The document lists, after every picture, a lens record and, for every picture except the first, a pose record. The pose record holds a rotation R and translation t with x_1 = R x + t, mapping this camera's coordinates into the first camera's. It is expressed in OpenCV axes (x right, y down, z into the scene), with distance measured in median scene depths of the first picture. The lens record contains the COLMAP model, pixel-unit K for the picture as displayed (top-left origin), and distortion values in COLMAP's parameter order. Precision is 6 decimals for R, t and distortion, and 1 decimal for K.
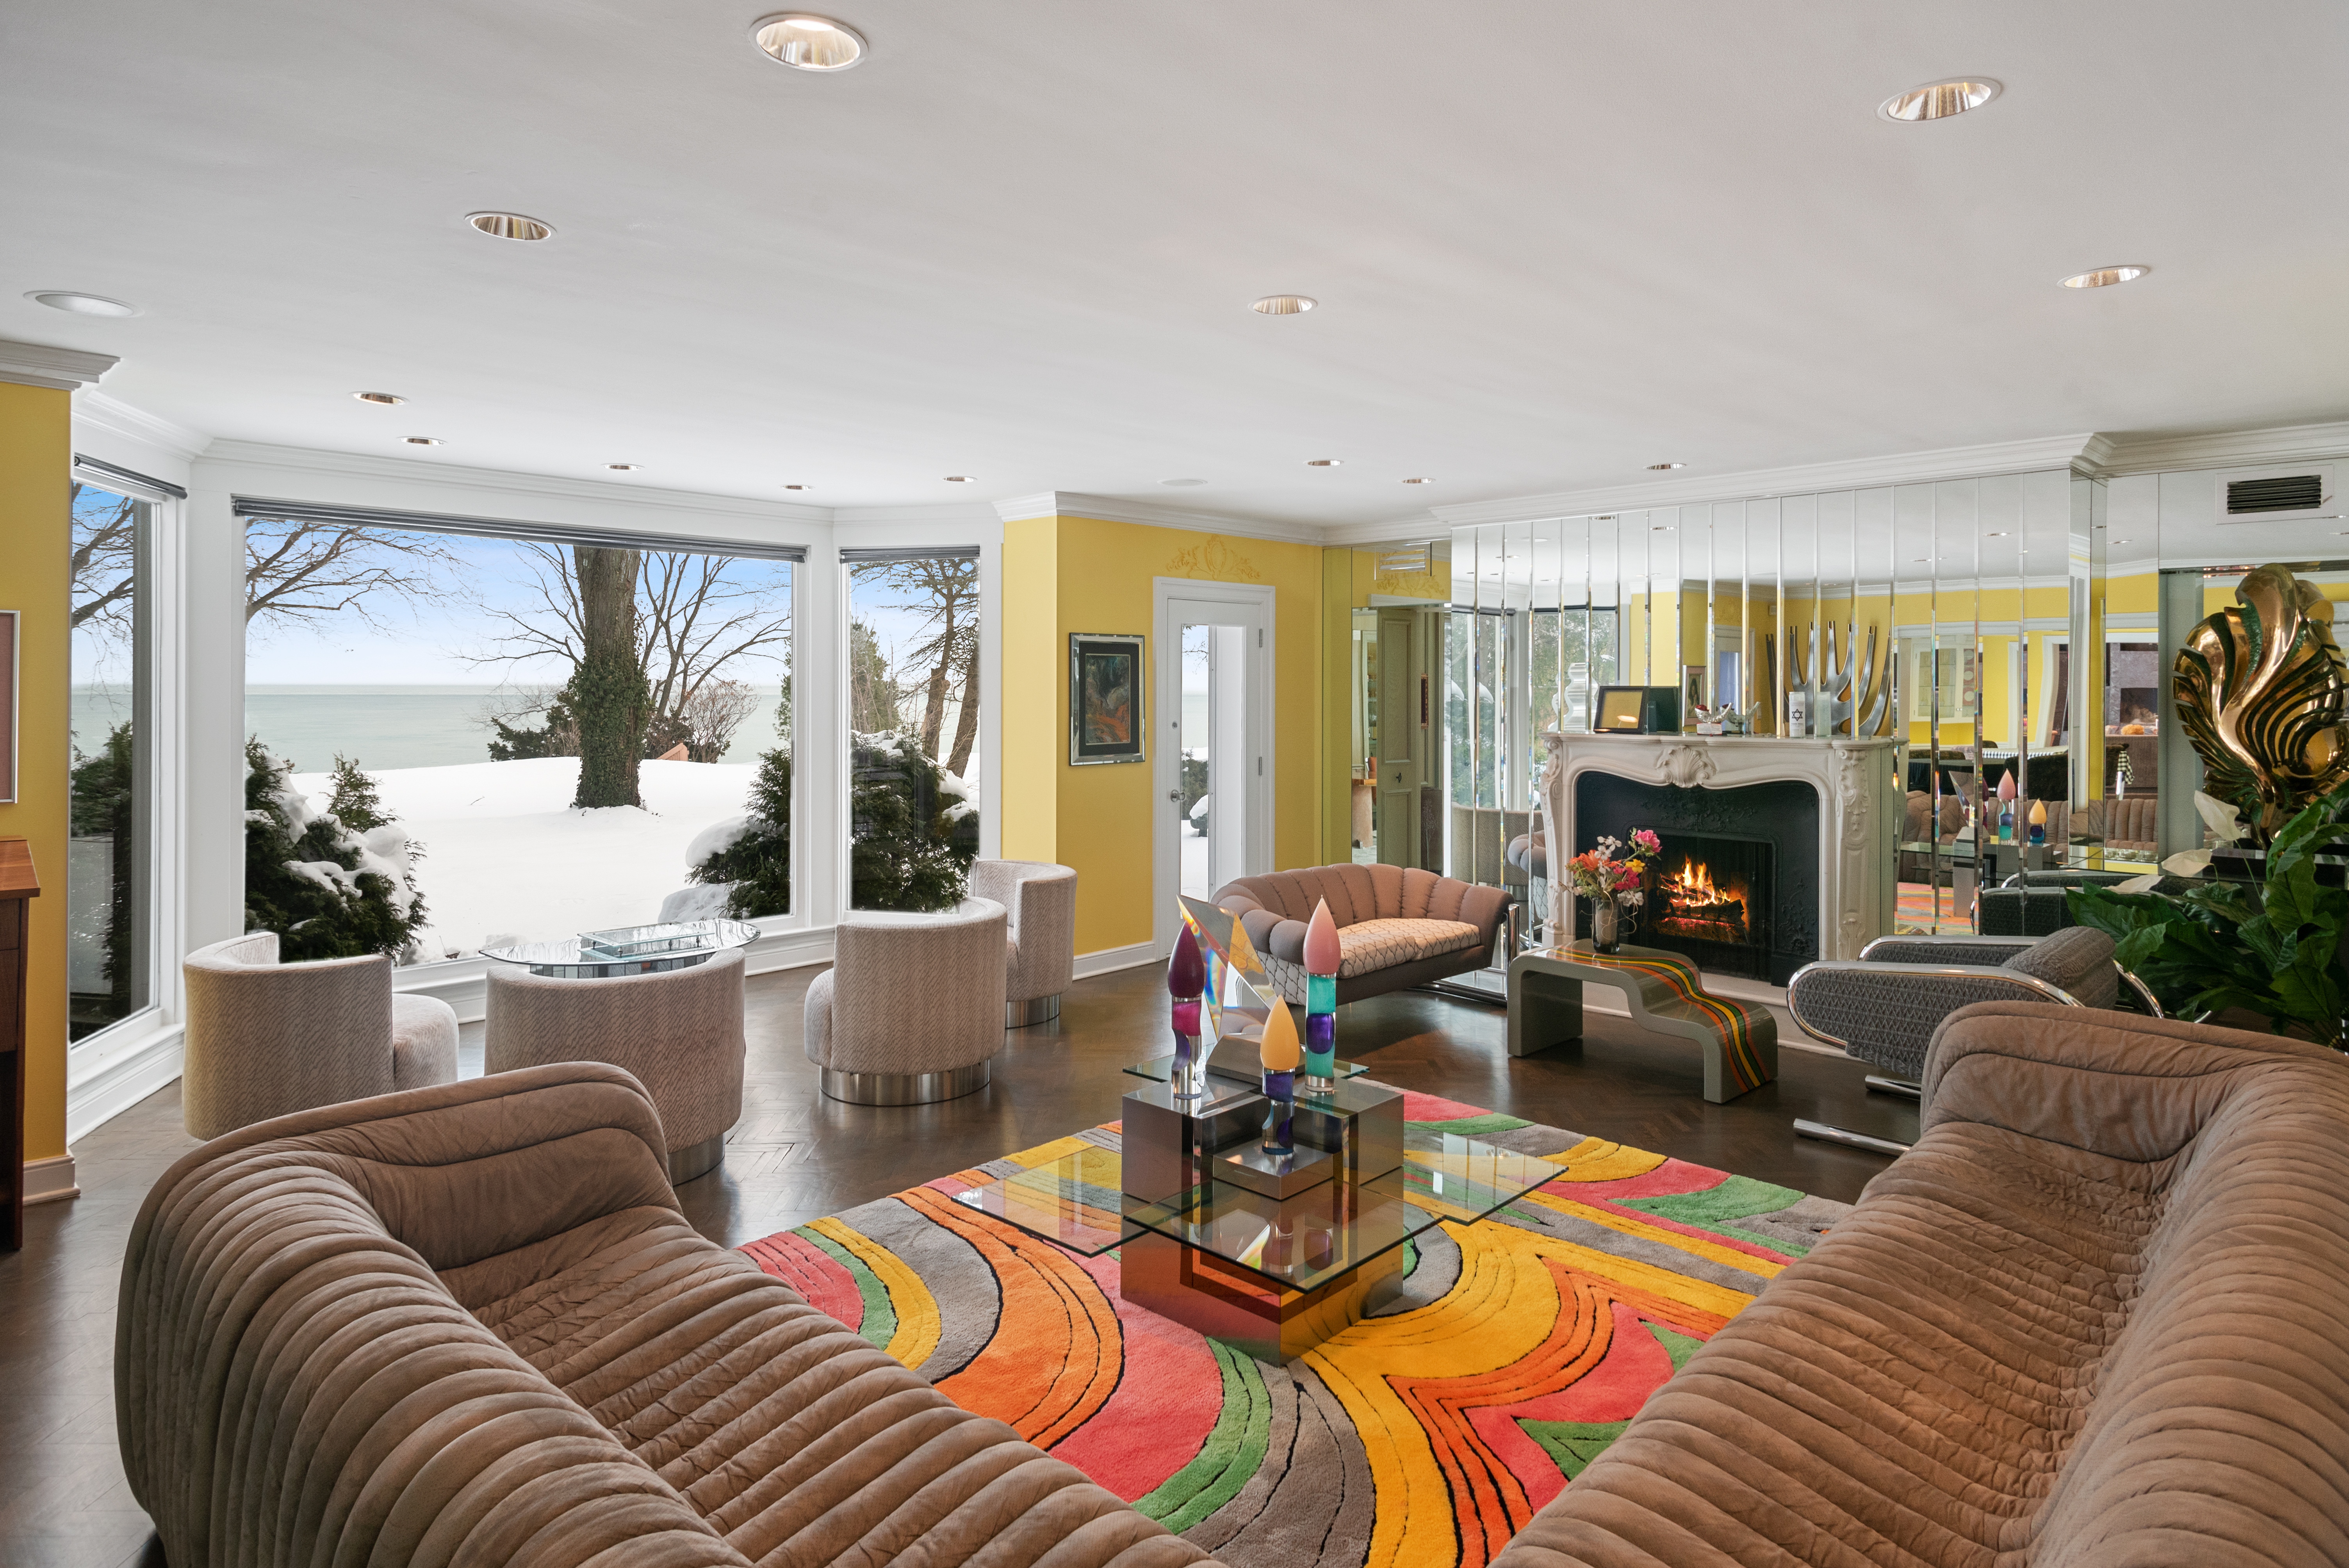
lens RADIAL K [[1359.8, 0, 1174.5], [0, 1359.8, 784.0], [0, 0, 1]] dist [0.000799, 0.000350]
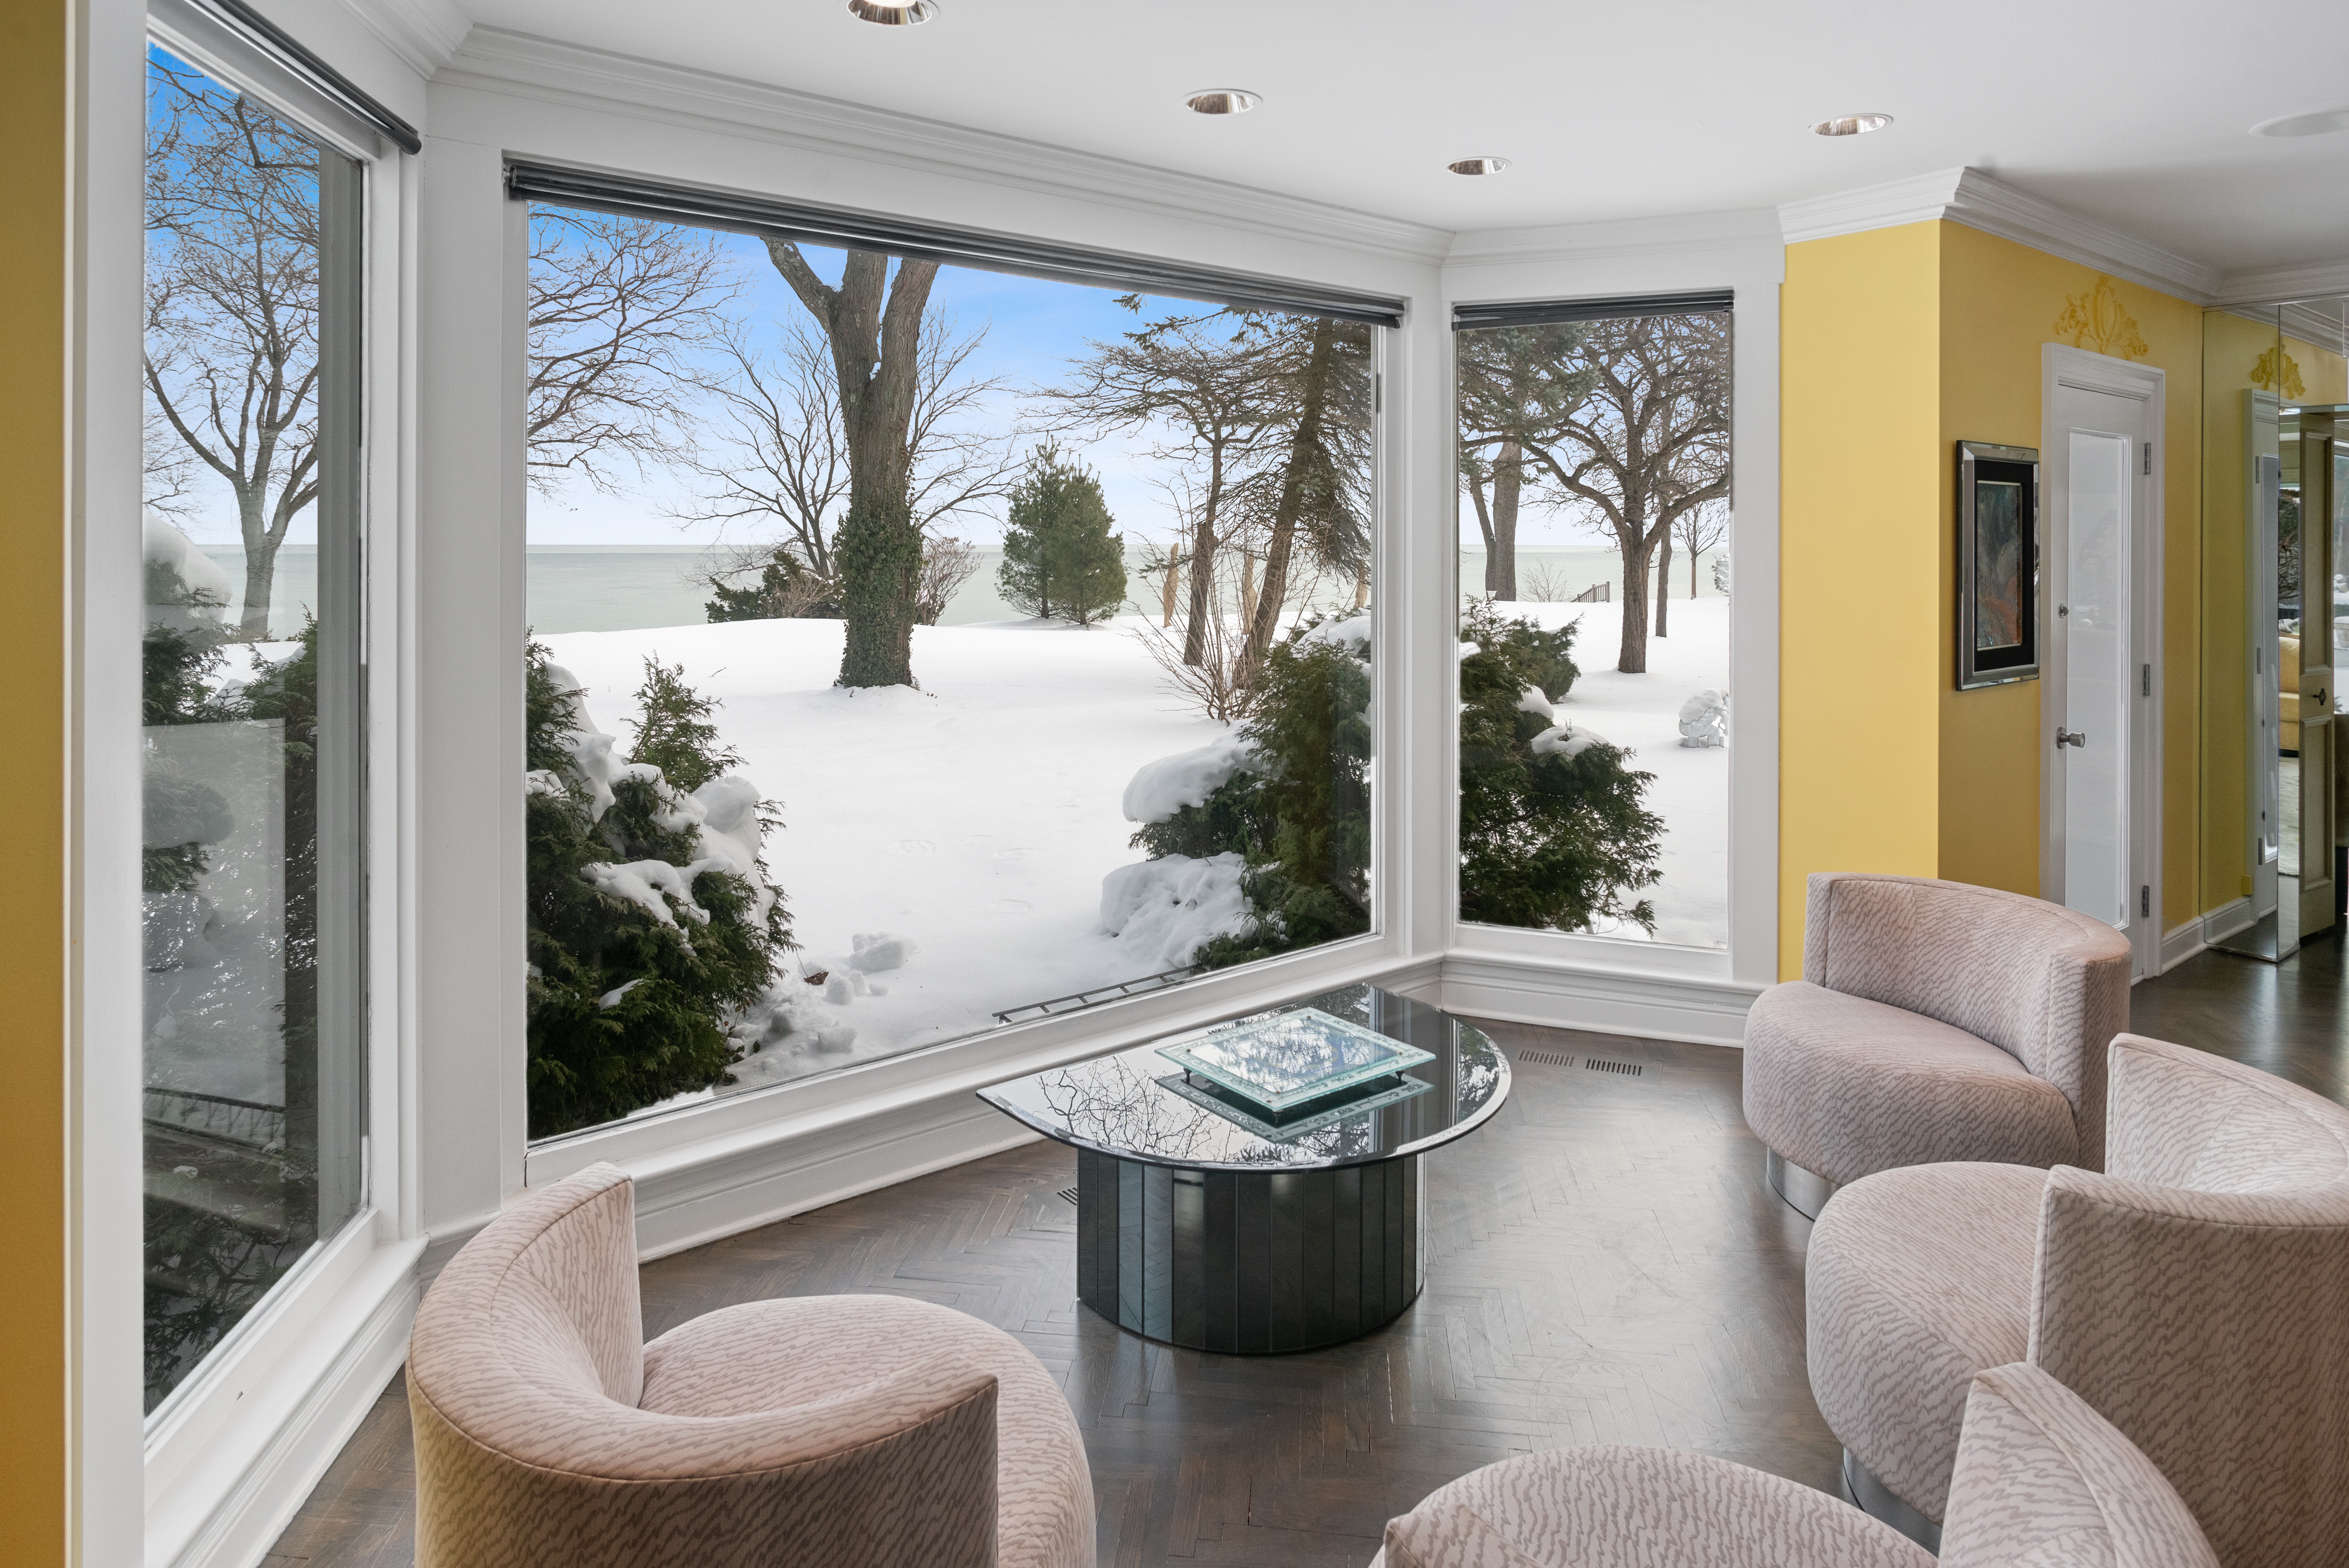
lens RADIAL K [[1368.7, 0, 1176.5], [0, 1368.7, 660.4], [0, 0, 1]] dist [-0.044392, 0.028514]
pose [[0.992531, 0.008381, -0.121706, -0.283313], [-0.006699, 0.999876, 0.014224, -0.027563], [0.121810, -0.013302, 0.992464, 0.392818]]
